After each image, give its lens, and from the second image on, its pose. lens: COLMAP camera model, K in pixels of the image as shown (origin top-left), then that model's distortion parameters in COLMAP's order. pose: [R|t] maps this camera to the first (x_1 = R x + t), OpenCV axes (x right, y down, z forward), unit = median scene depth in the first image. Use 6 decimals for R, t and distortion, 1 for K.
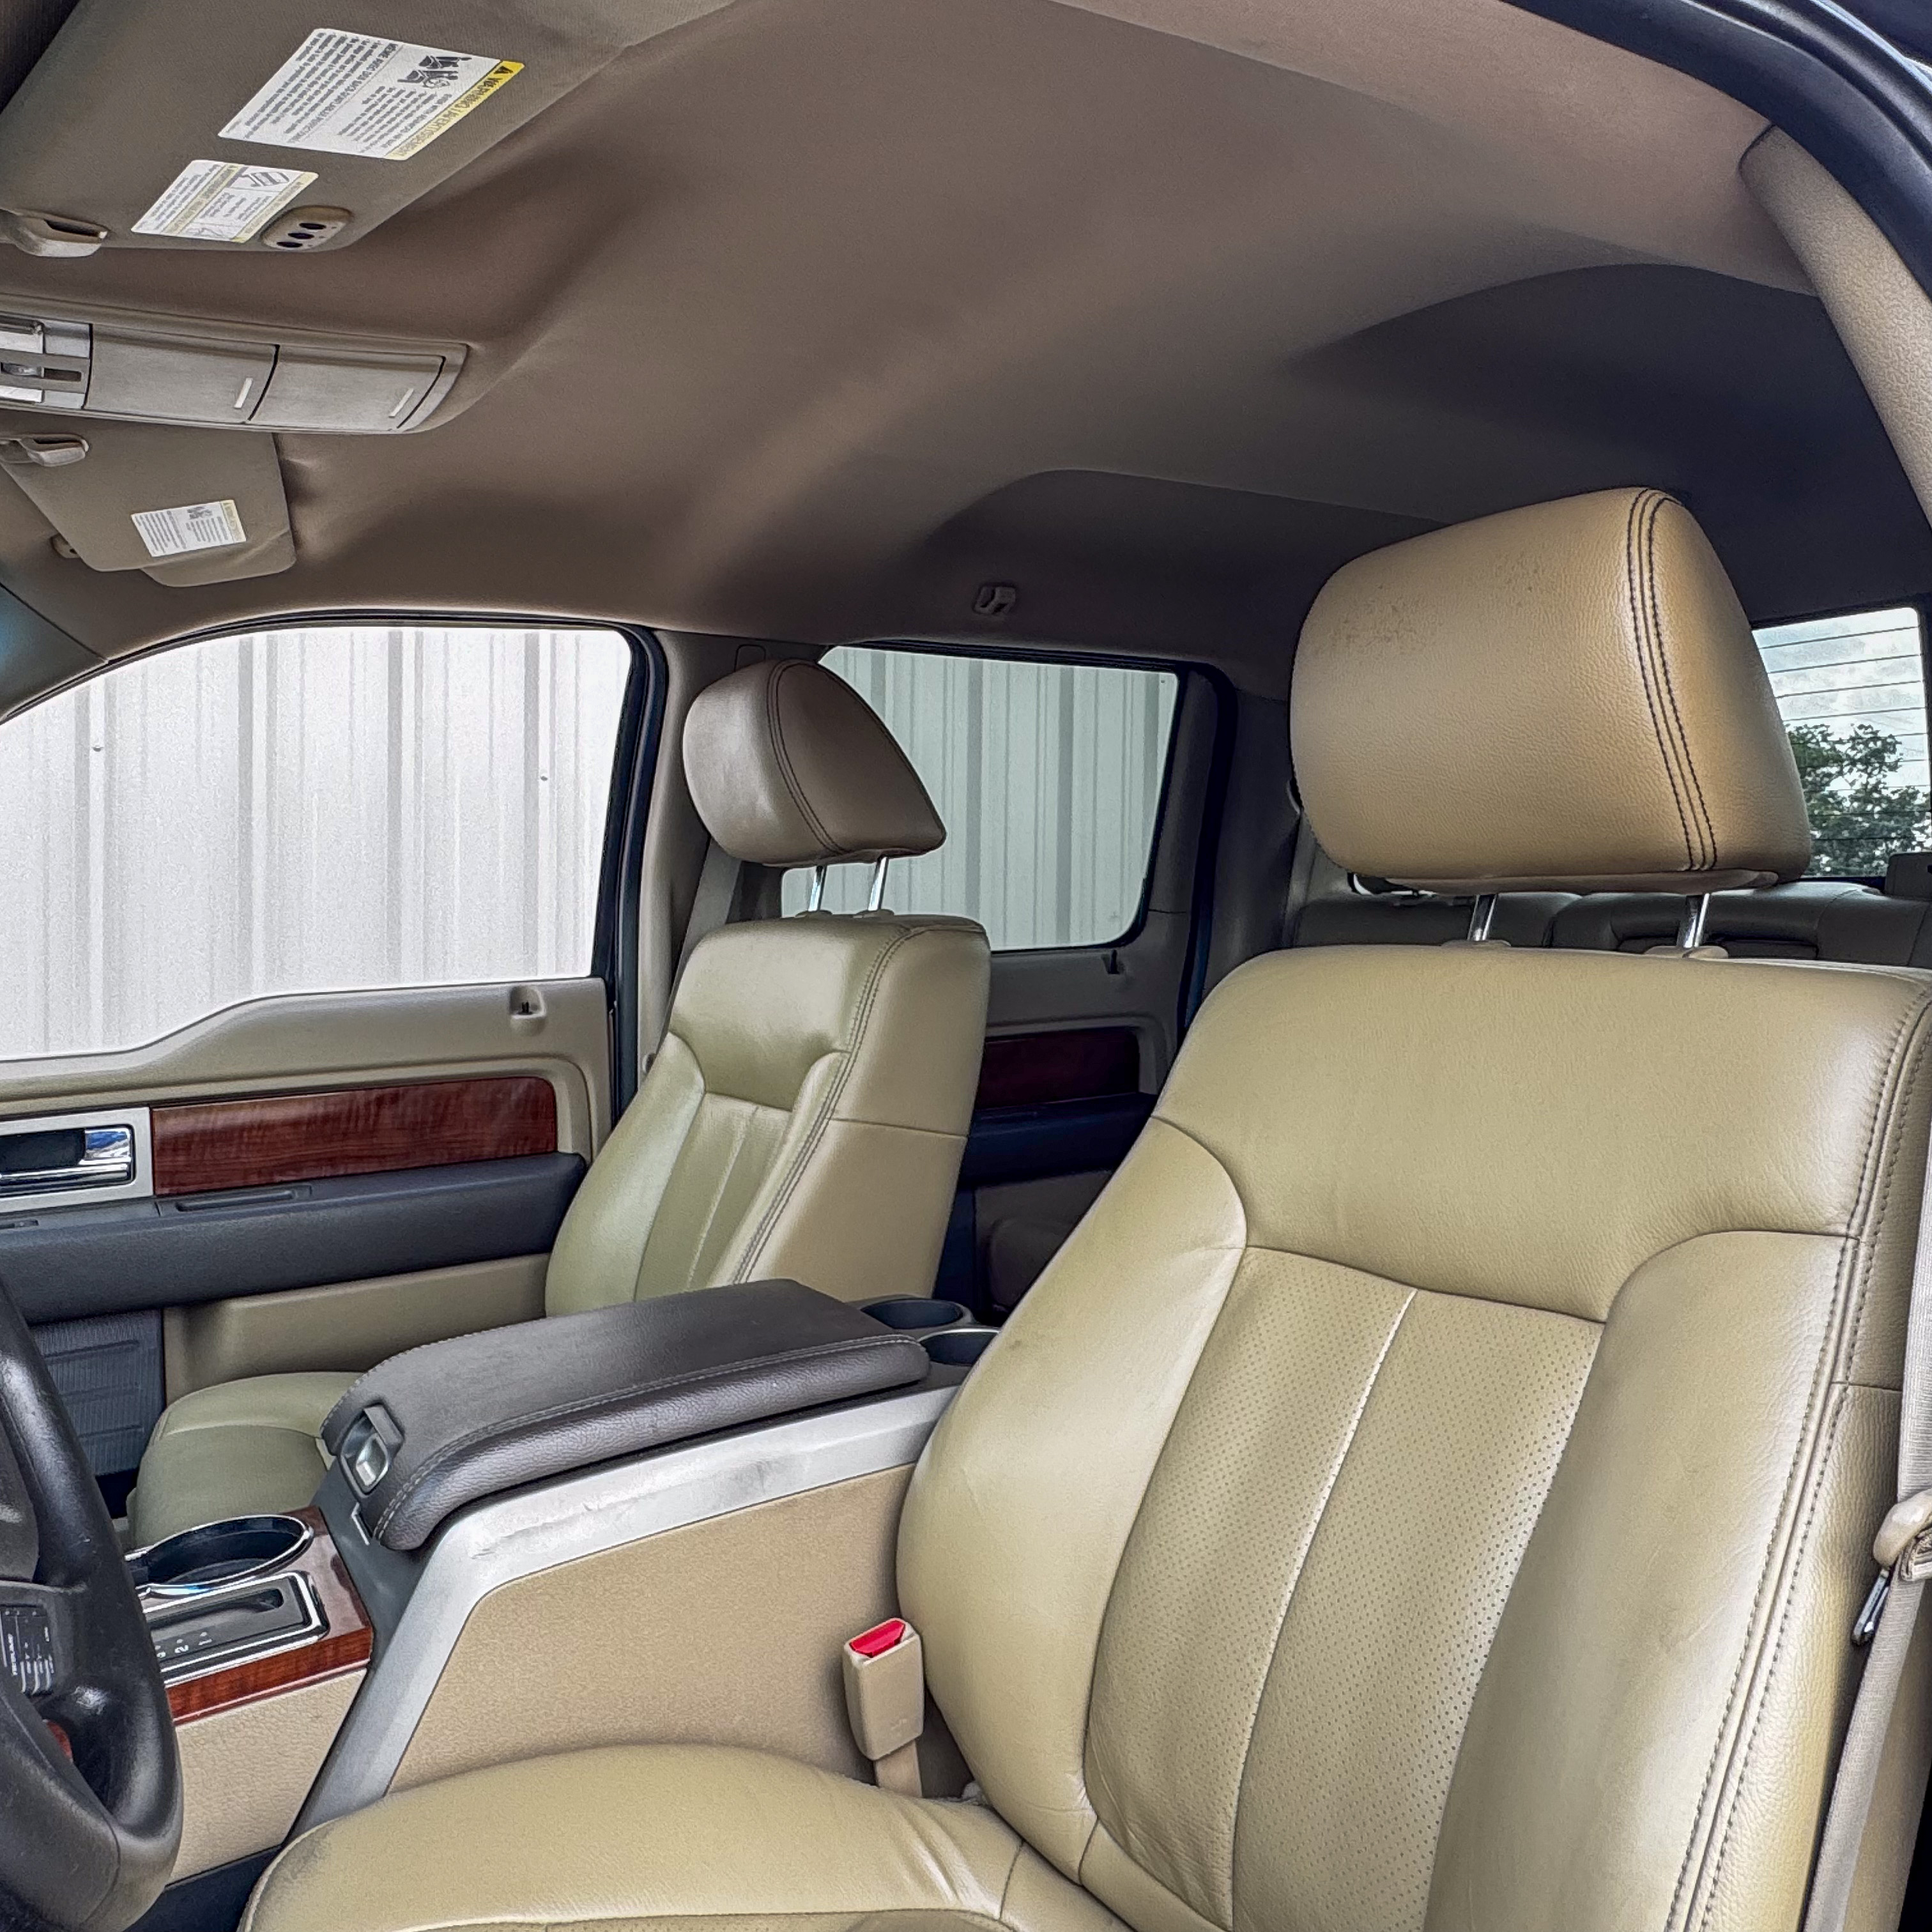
lens RADIAL K [[1545.9, 0, 972.2], [0, 1545.9, 963.1], [0, 0, 1]] dist [-0.002980, 0.008920]
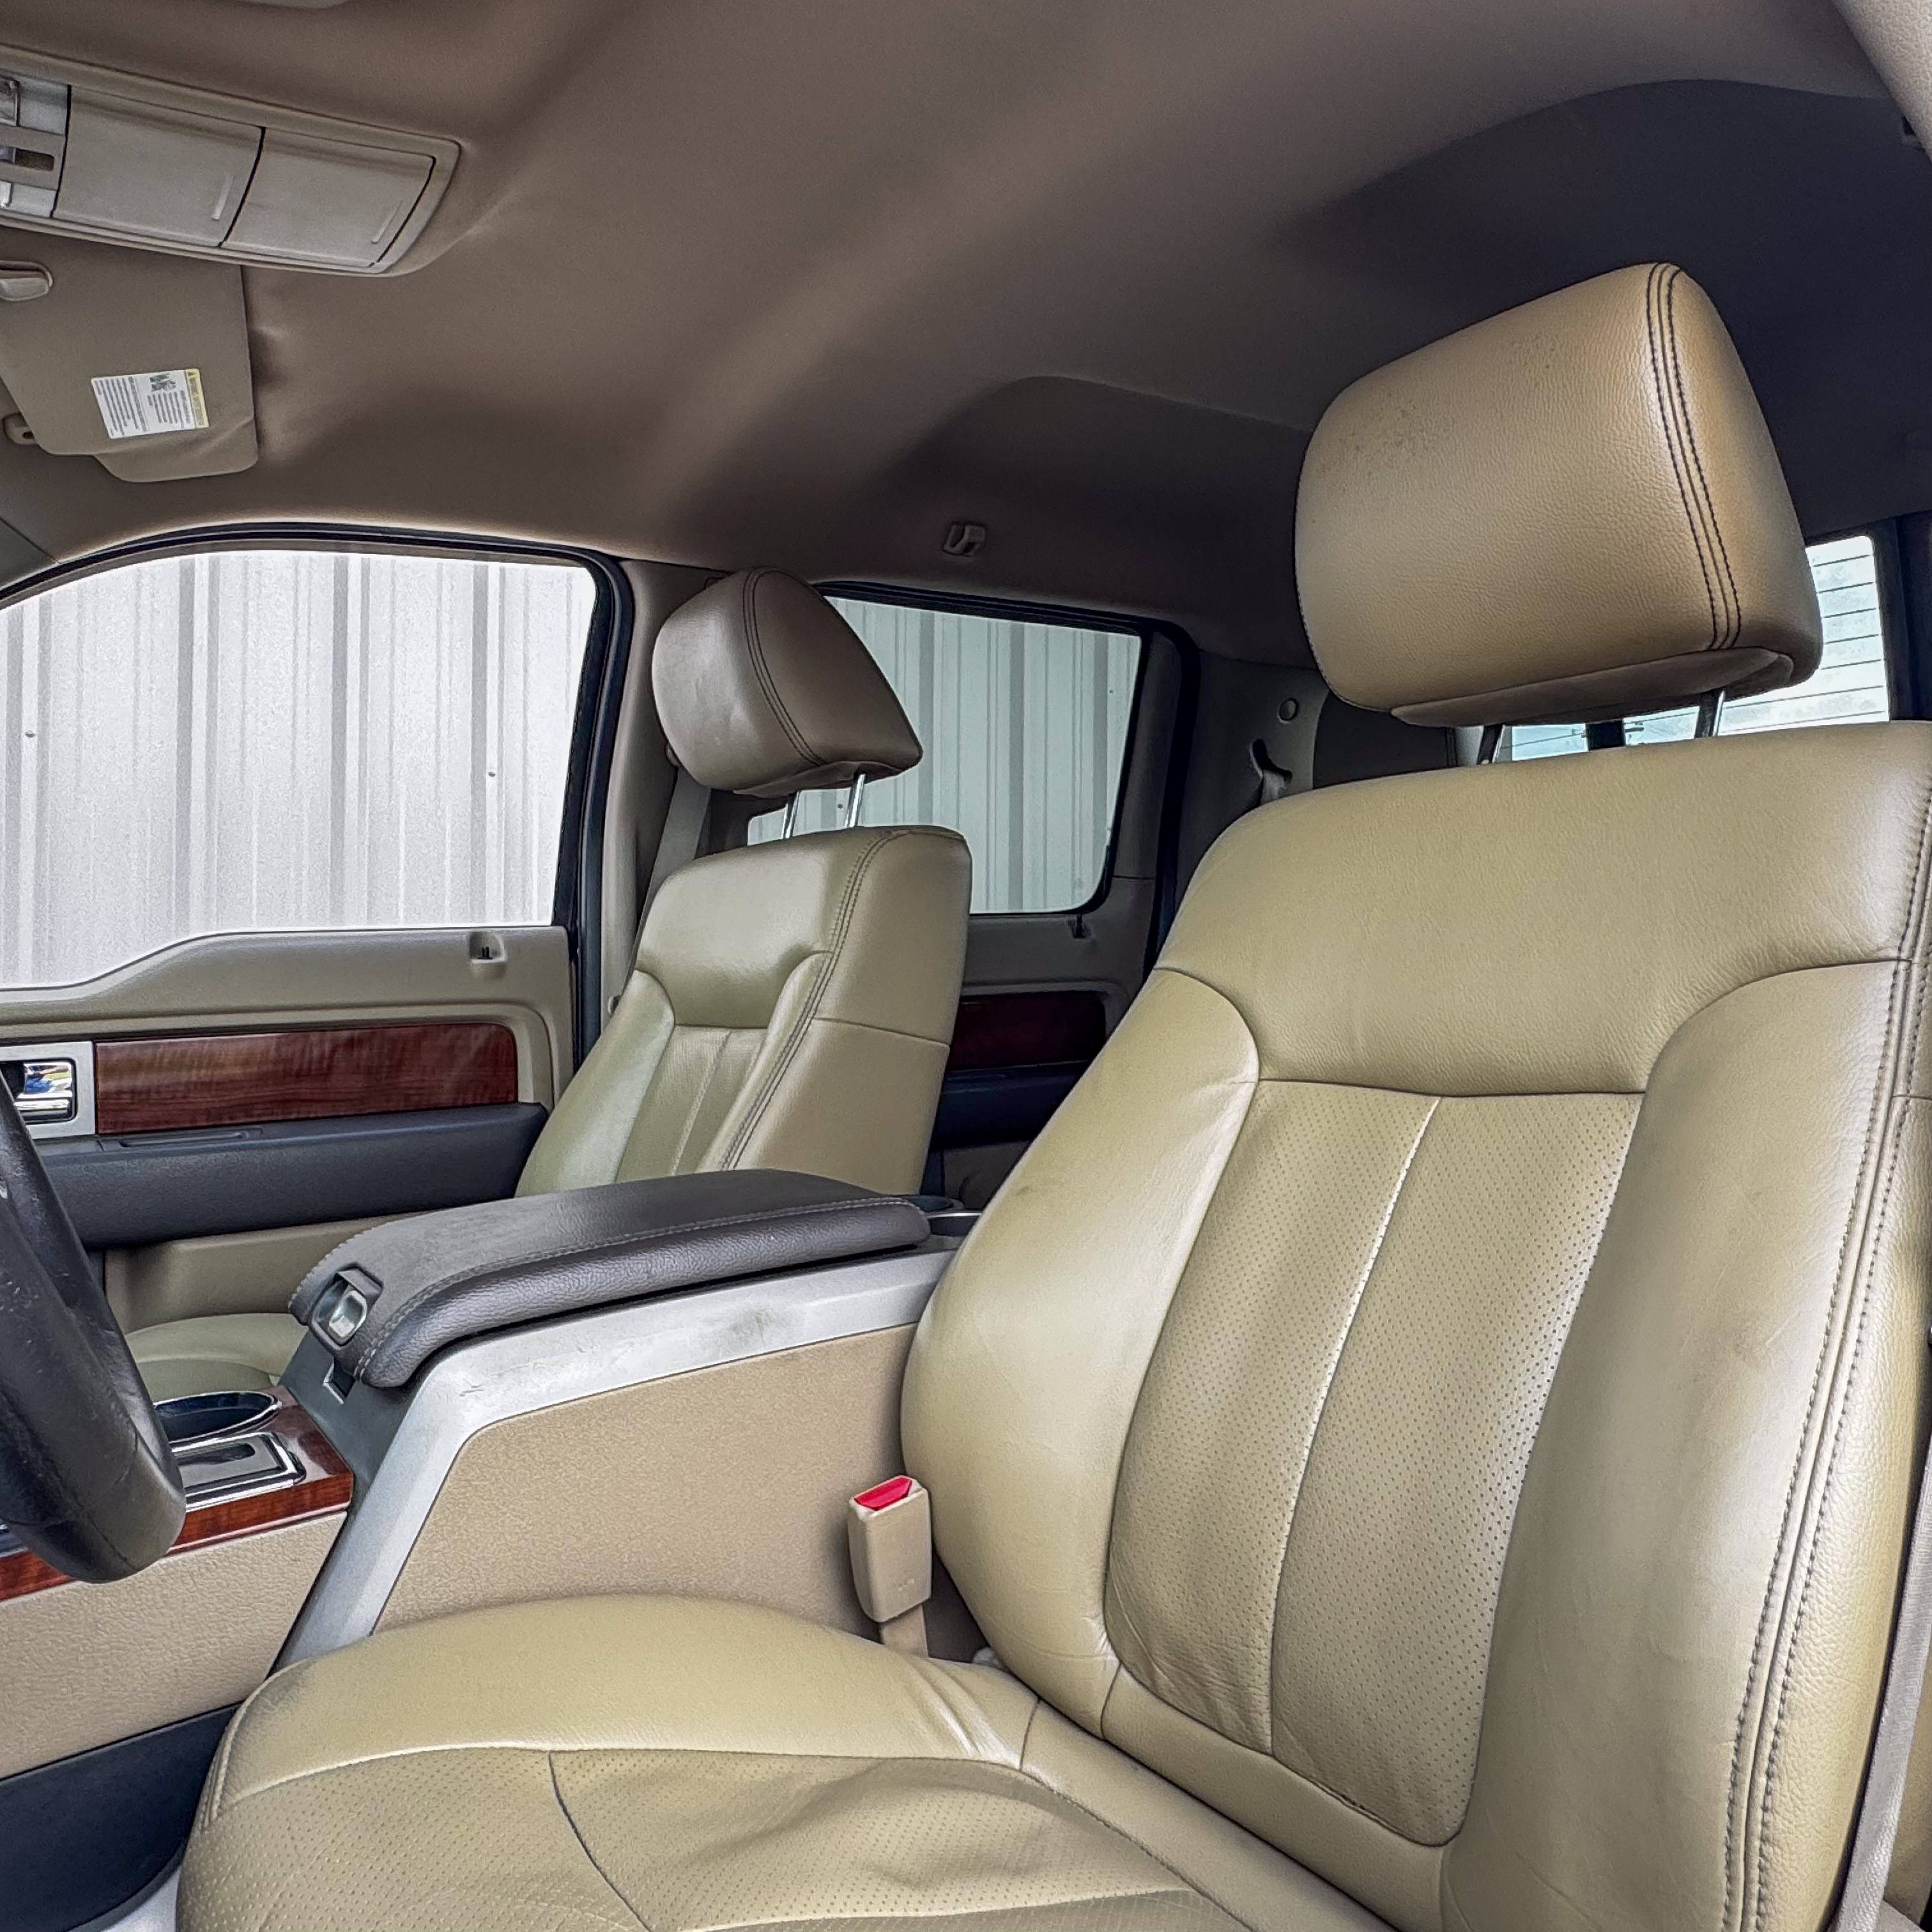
lens RADIAL K [[1545.9, 0, 976.4], [0, 1545.9, 954.9], [0, 0, 1]] dist [-0.002980, 0.008920]
pose [[0.999089, -0.007172, 0.042079, -0.041960], [0.008809, 0.999206, -0.038855, 0.141862], [-0.041767, 0.039190, 0.998359, 0.029666]]
